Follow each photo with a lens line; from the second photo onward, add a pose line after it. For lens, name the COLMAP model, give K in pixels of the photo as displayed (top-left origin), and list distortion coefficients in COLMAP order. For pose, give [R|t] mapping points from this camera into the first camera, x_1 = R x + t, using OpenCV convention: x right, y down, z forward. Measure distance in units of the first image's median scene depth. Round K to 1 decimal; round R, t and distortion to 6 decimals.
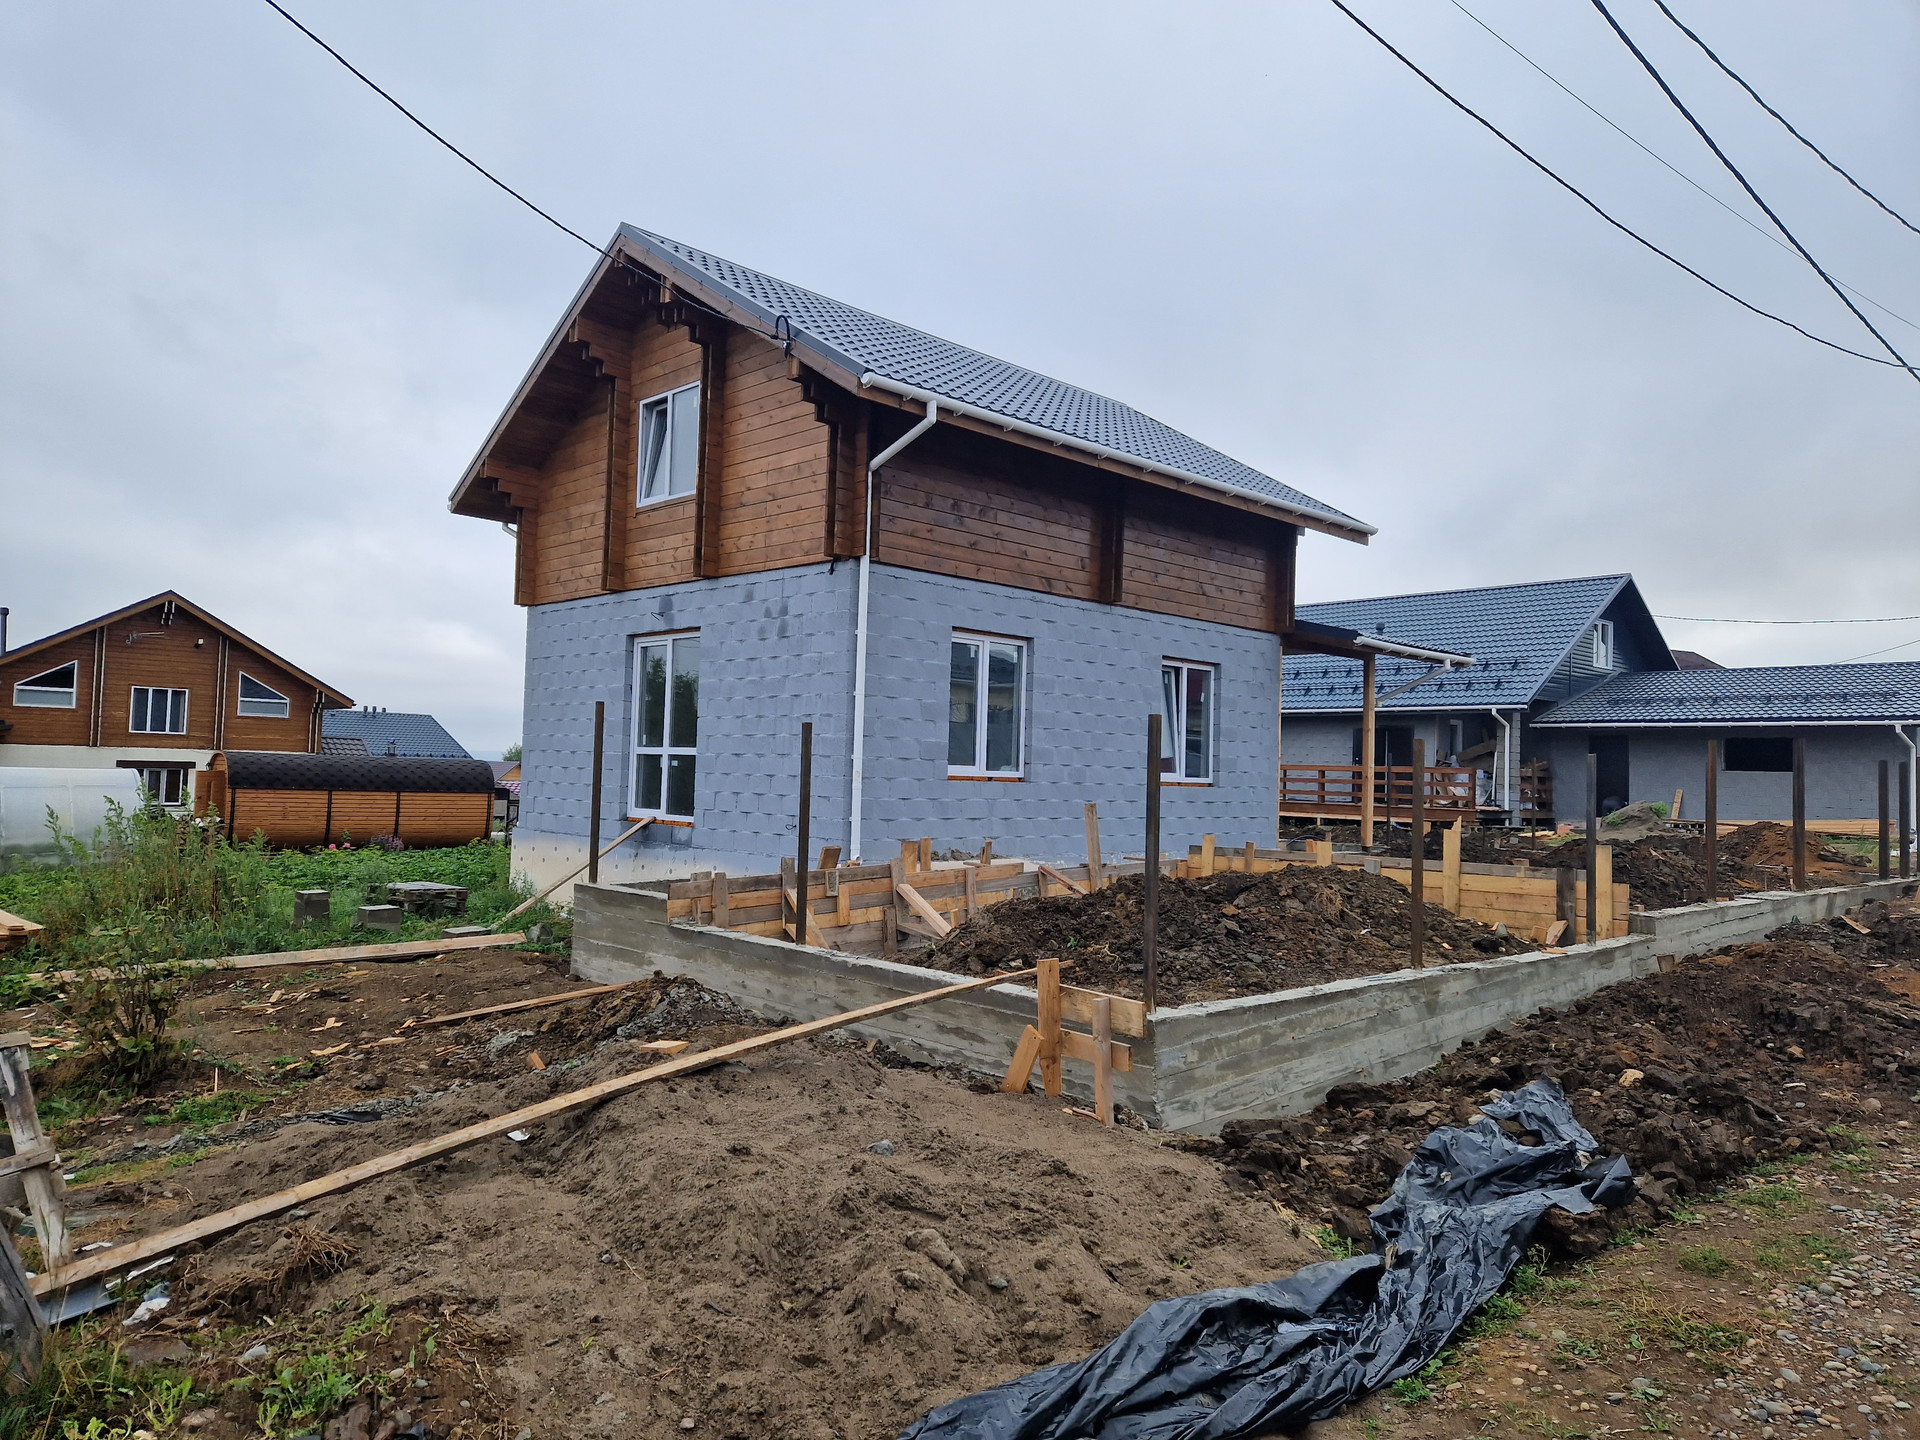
lens RADIAL K [[1261.7, 0, 938.5], [0, 1261.7, 711.4], [0, 0, 1]] dist [0.094292, -0.086236]
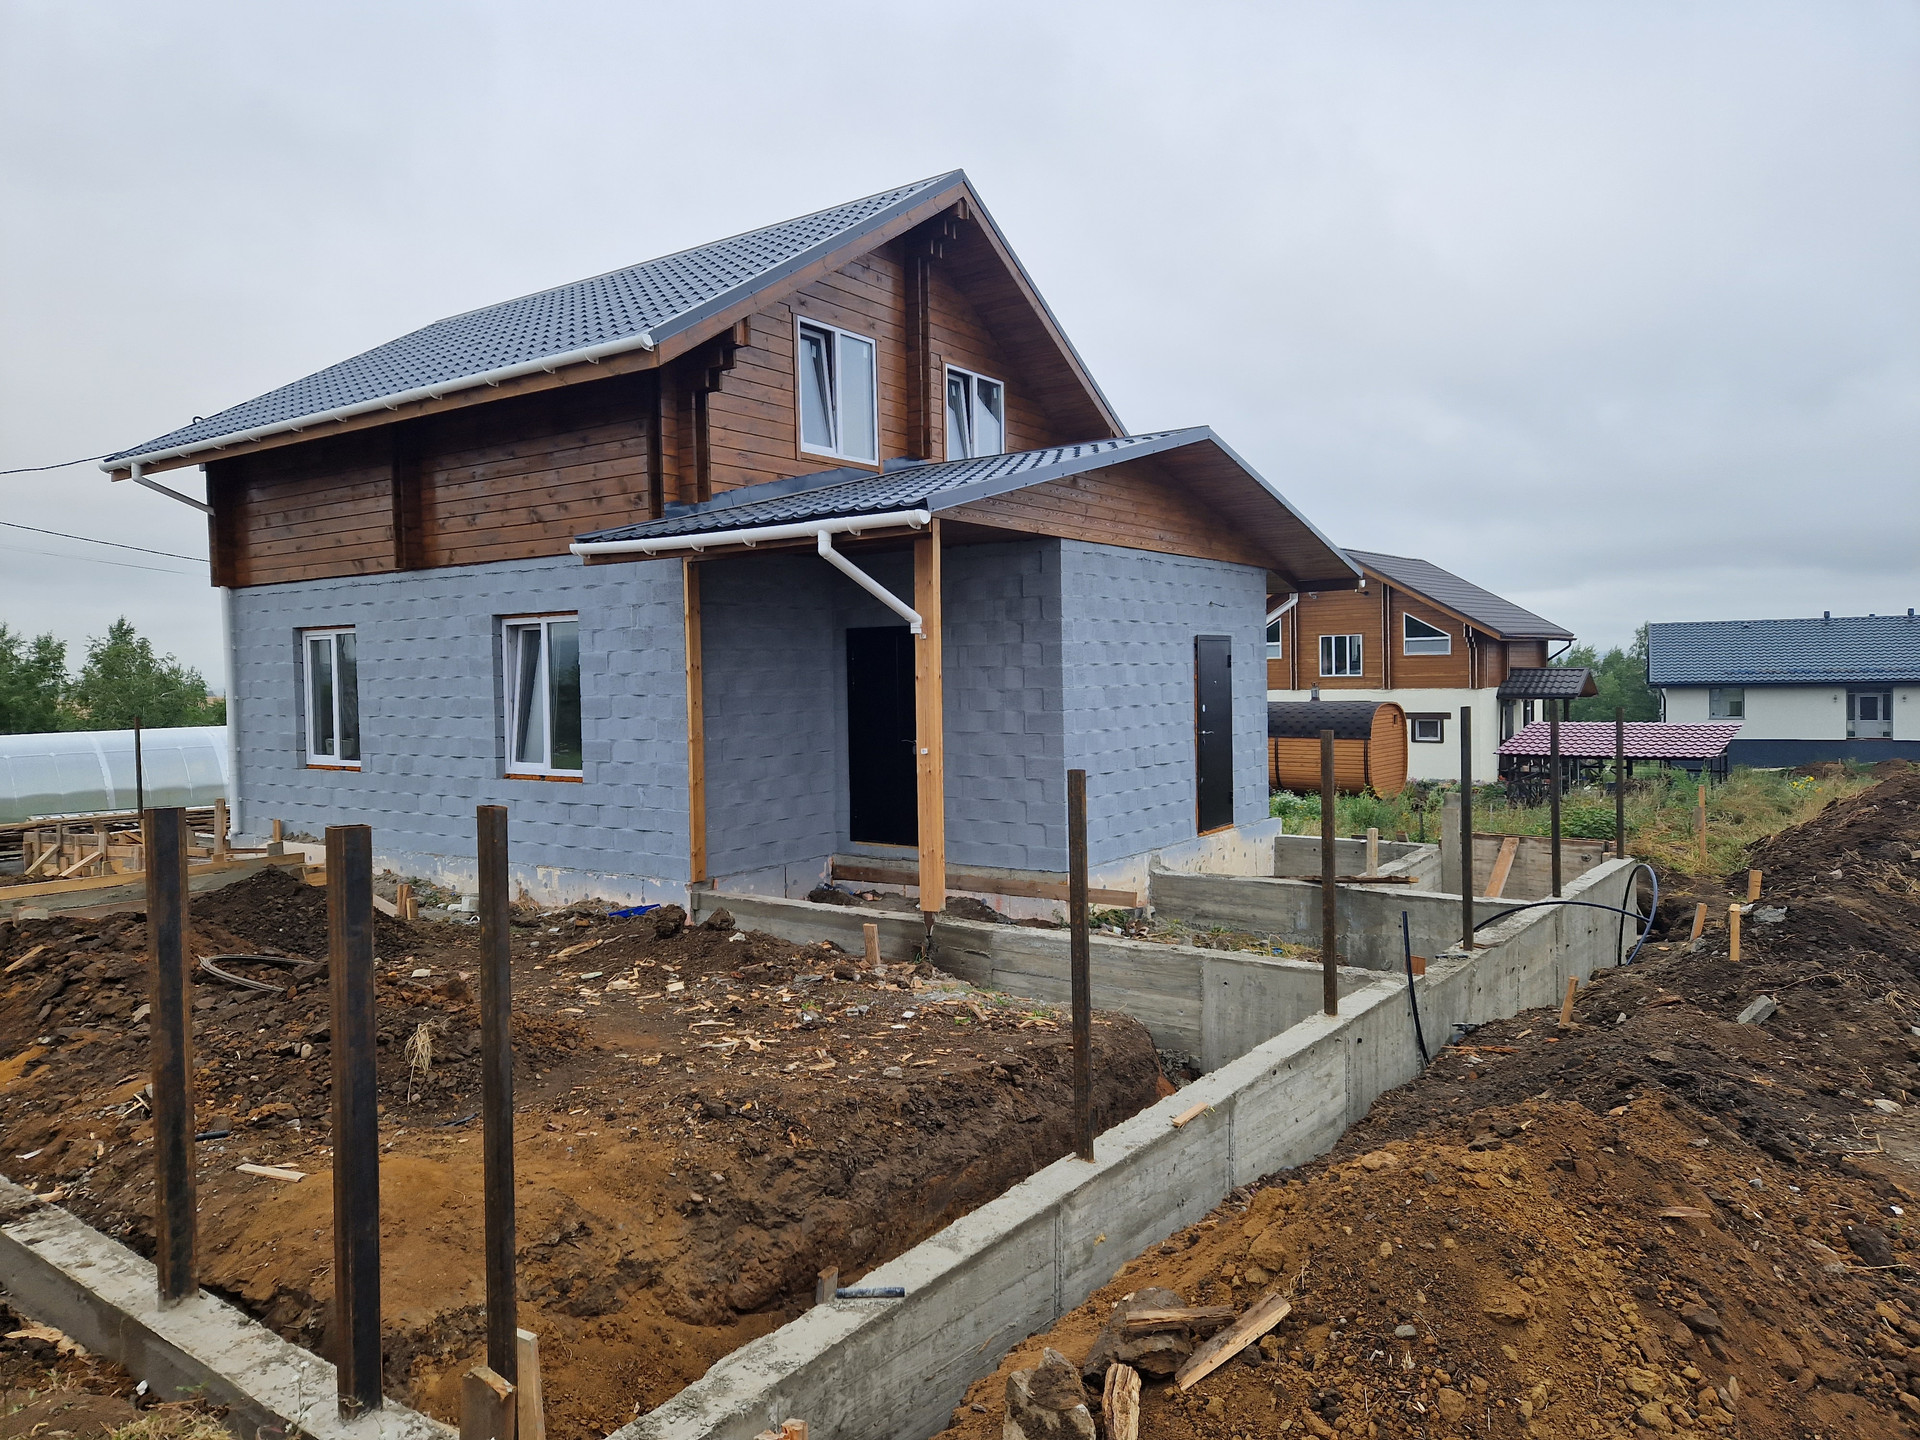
lens RADIAL K [[1261.7, 0, 938.5], [0, 1261.7, 711.4], [0, 0, 1]] dist [0.094292, -0.086236]
pose [[0.190681, -0.003149, -0.981647, 1.106640], [0.071143, 0.997410, 0.010620, 0.029445], [0.979071, -0.071863, 0.190411, 1.220539]]
